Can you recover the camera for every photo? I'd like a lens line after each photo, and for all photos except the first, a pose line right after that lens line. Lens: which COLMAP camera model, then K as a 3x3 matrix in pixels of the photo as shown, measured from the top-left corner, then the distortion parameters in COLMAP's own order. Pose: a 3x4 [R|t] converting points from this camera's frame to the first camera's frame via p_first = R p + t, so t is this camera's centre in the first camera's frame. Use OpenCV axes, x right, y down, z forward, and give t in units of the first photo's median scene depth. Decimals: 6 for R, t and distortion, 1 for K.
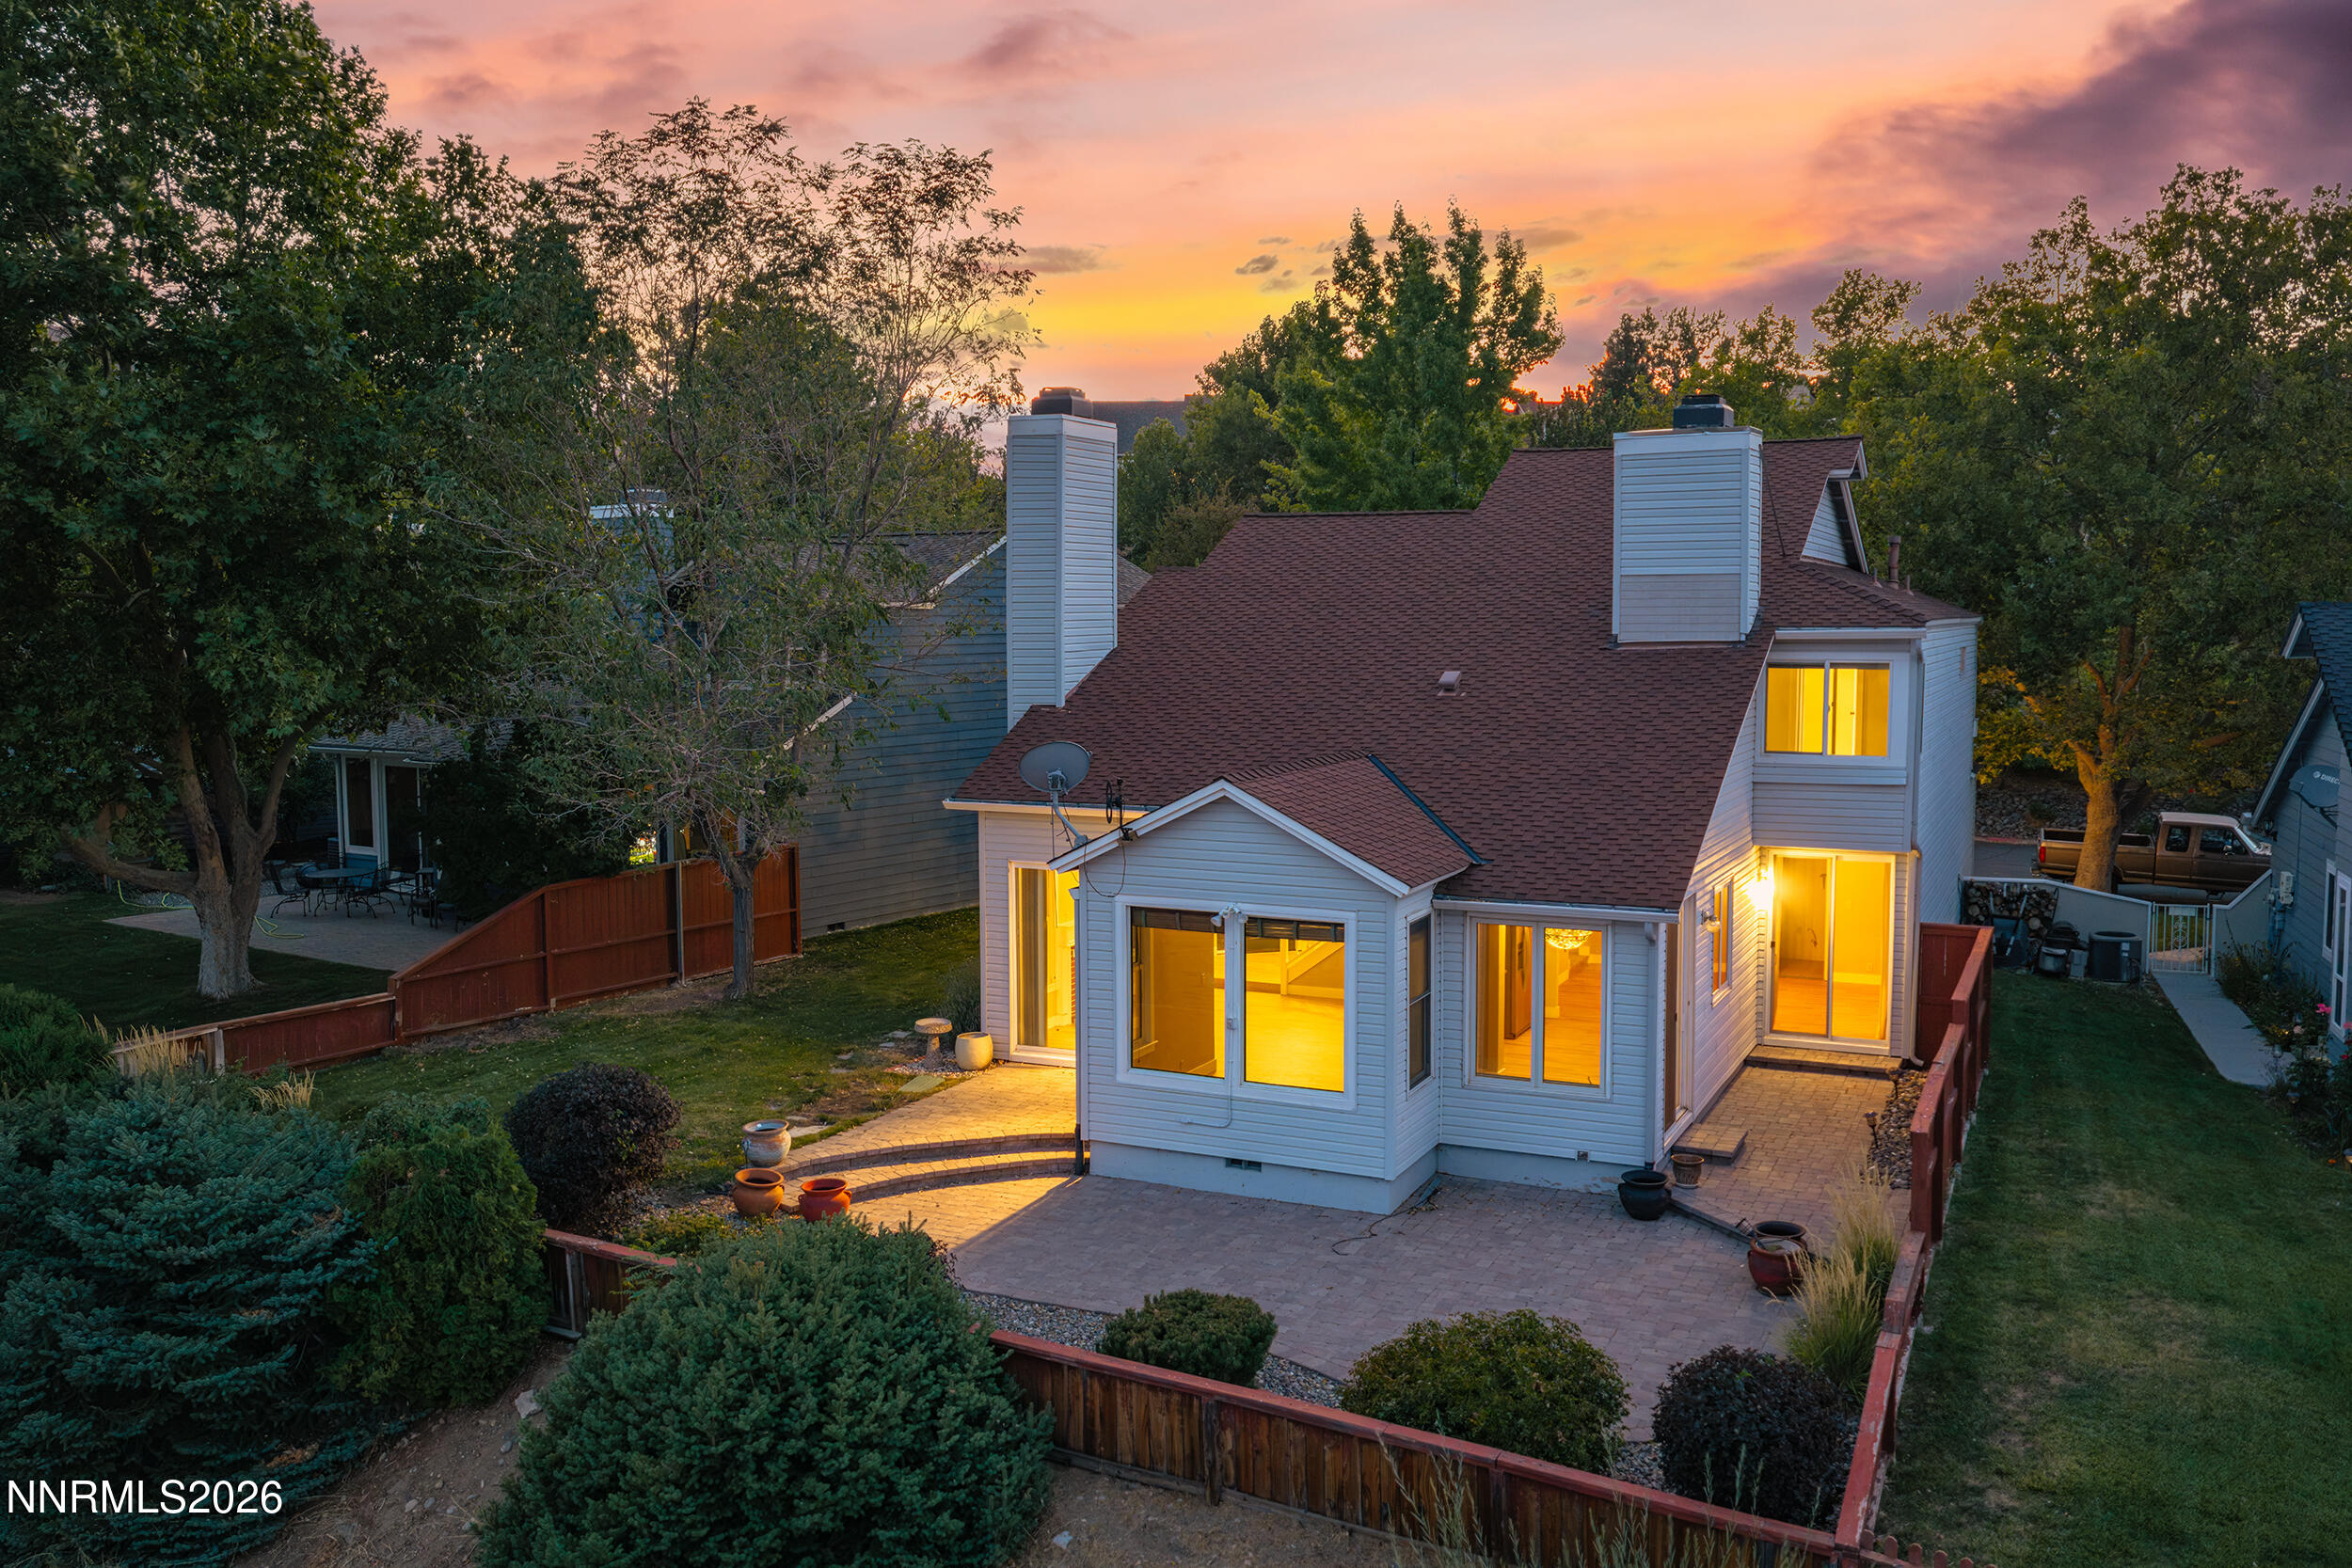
lens RADIAL K [[1934.2, 0, 1176.0], [0, 1934.2, 784.0], [0, 0, 1]] dist [0.027756, 0.013488]
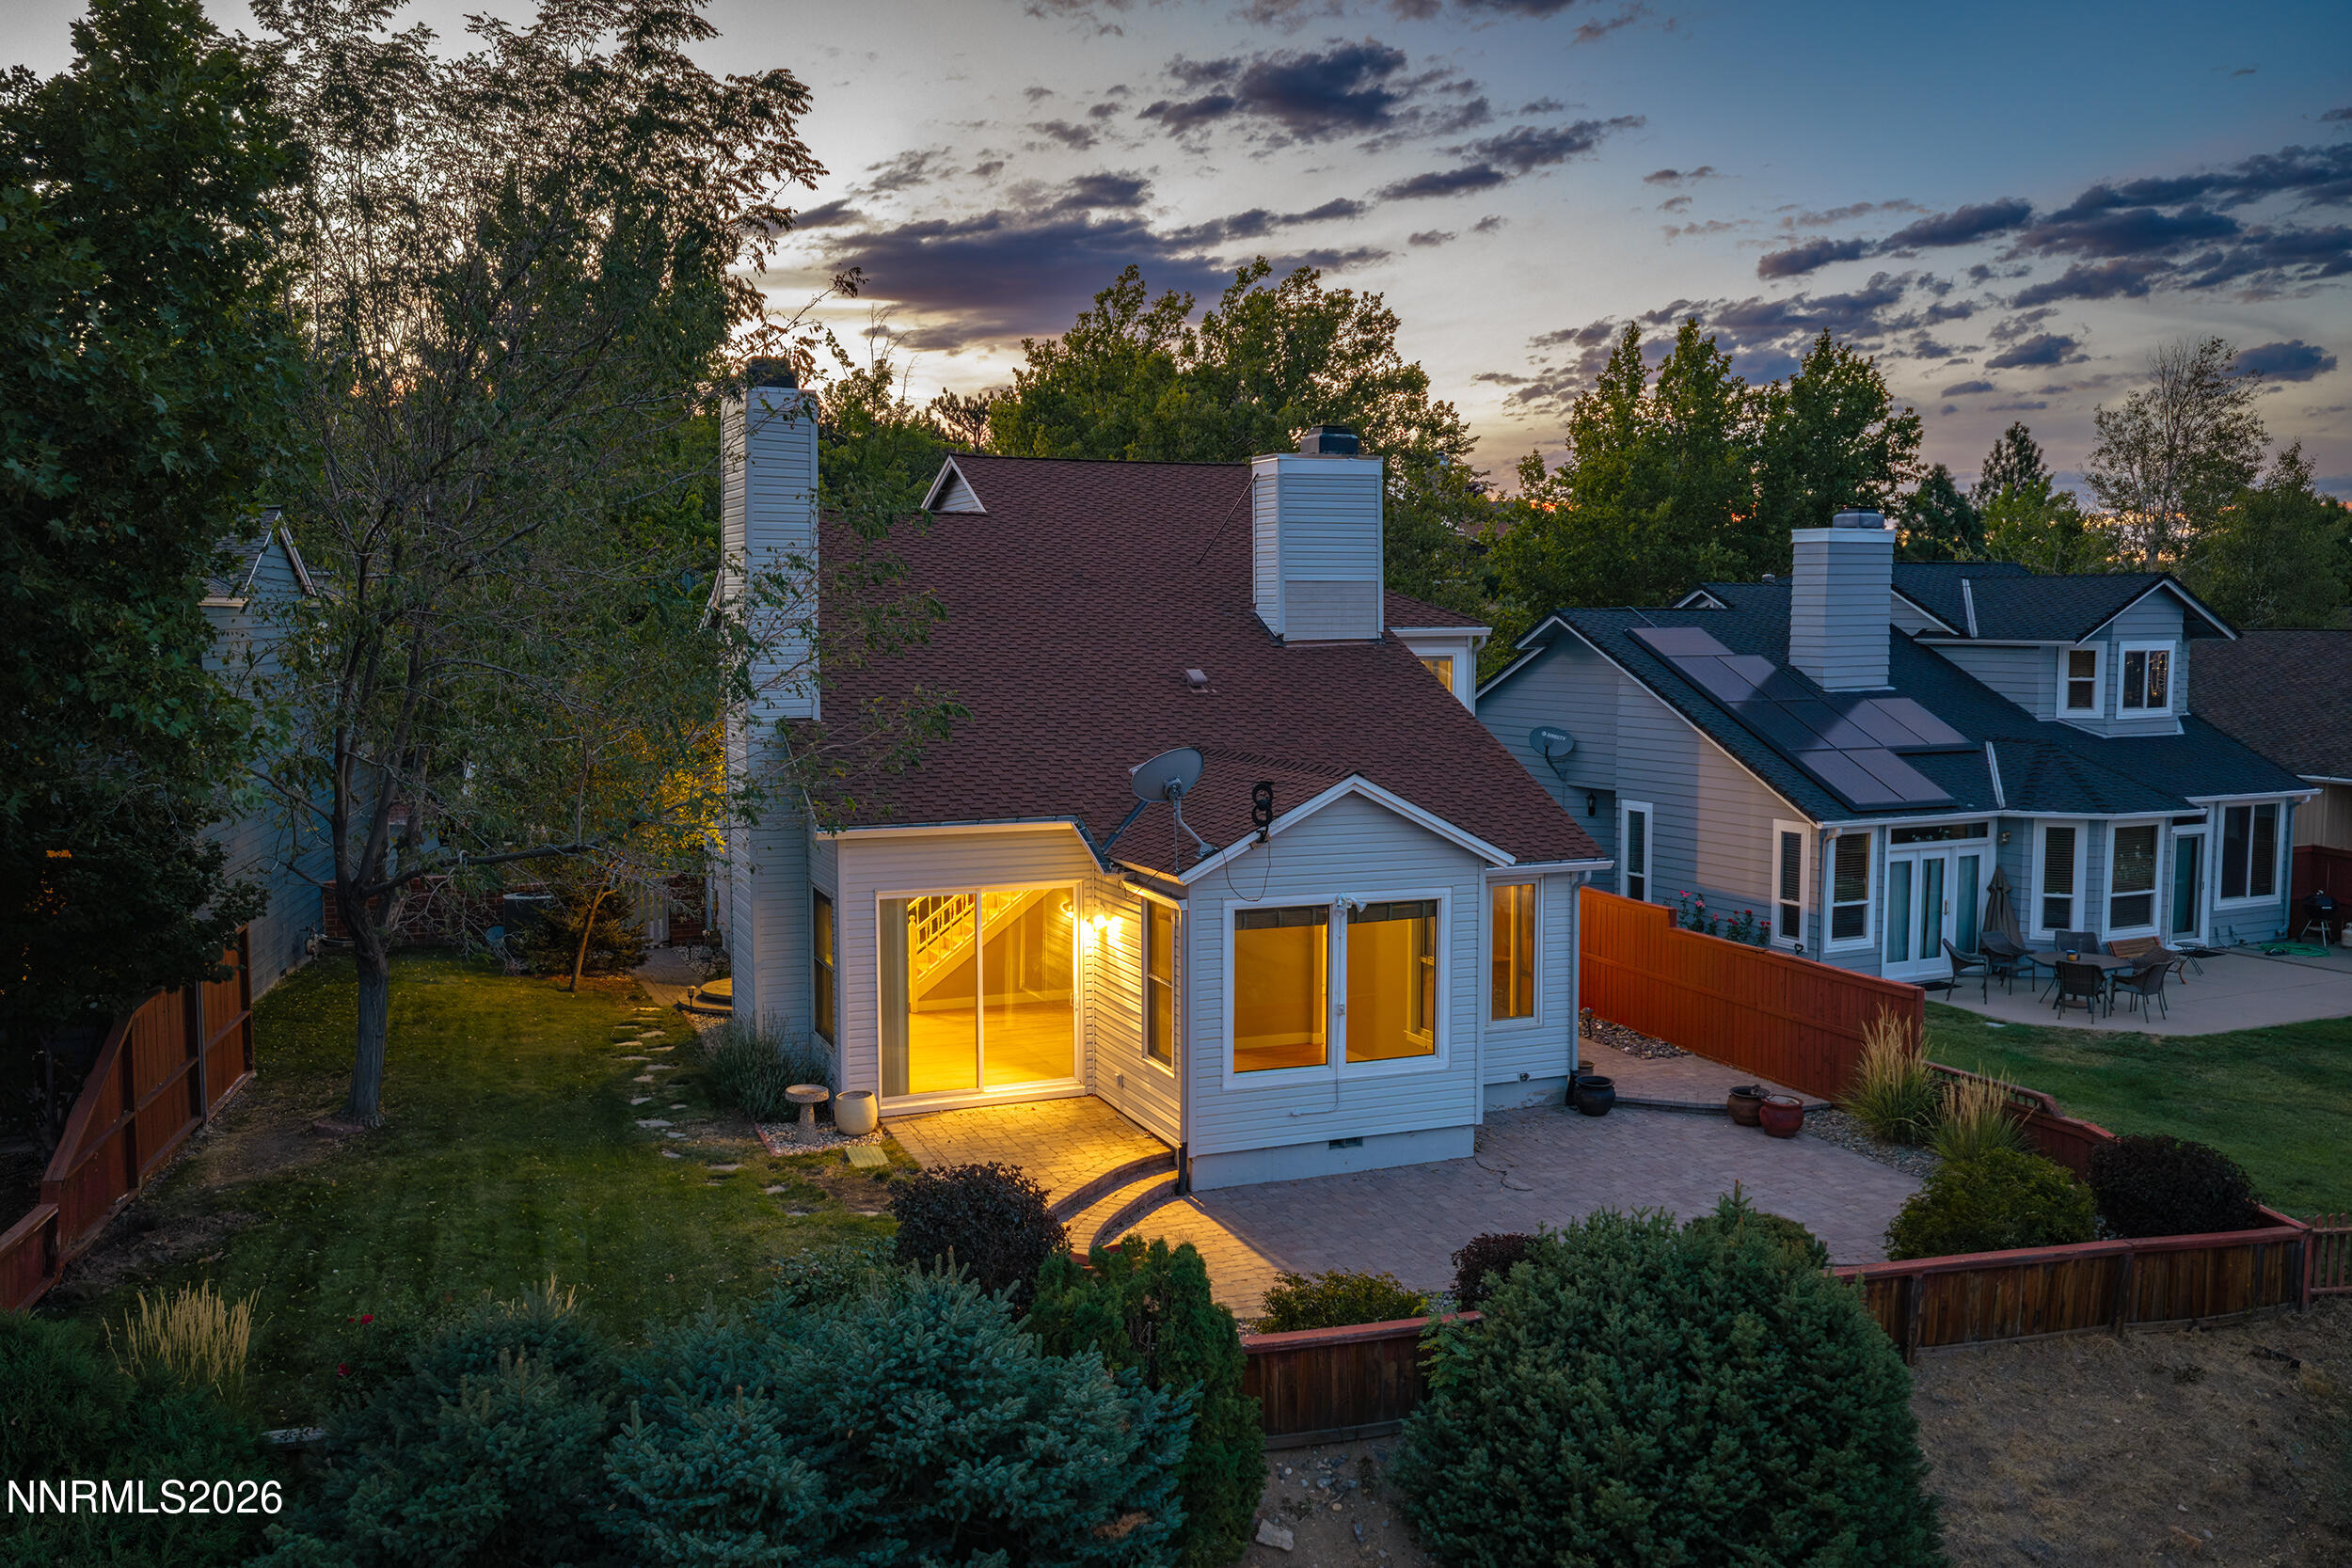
lens RADIAL K [[1951.2, 0, 1176.0], [0, 1951.2, 784.0], [0, 0, 1]] dist [0.019310, 0.009329]
pose [[0.663082, -0.062672, 0.745919, -1.010356], [0.063100, 0.997622, 0.027727, -0.039698], [-0.745883, 0.028682, 0.665460, 0.458720]]
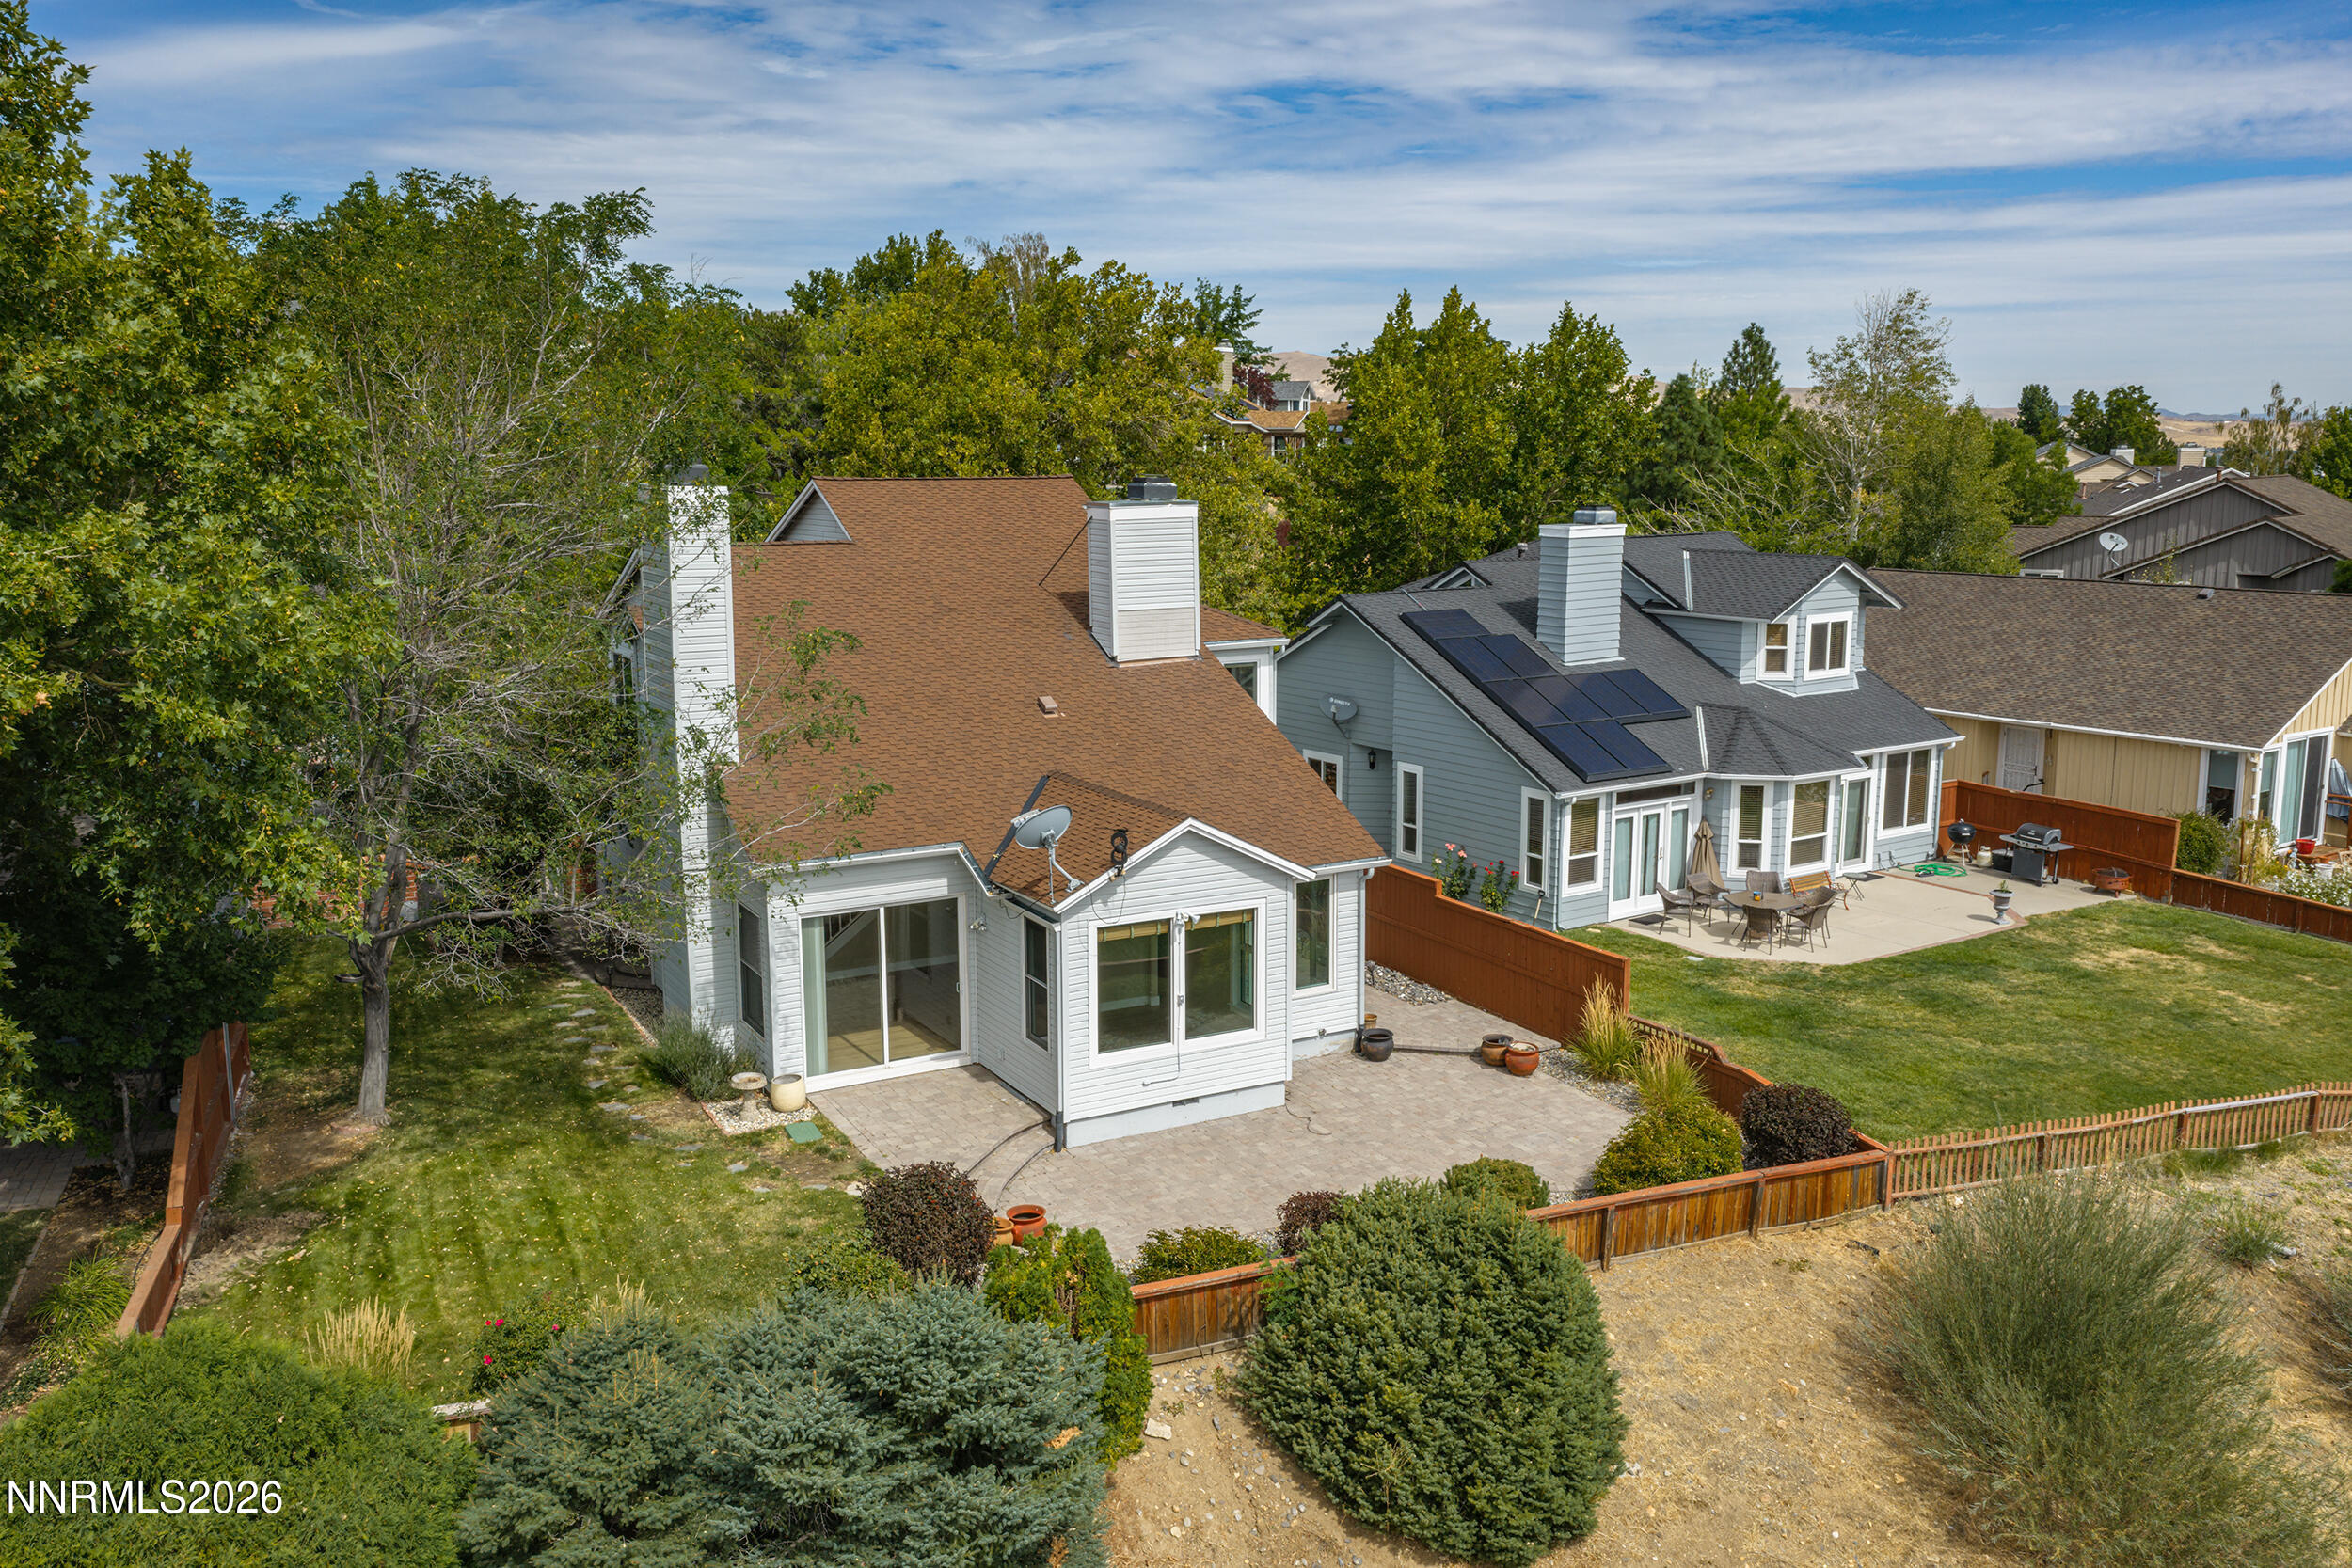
lens RADIAL K [[1934.2, 0, 1176.0], [0, 1934.2, 784.0], [0, 0, 1]] dist [0.027756, 0.013488]
pose [[0.575120, -0.139305, 0.806121, -1.266144], [0.074496, 0.990219, 0.117970, -0.219985], [-0.814670, -0.007794, 0.579872, 0.307534]]
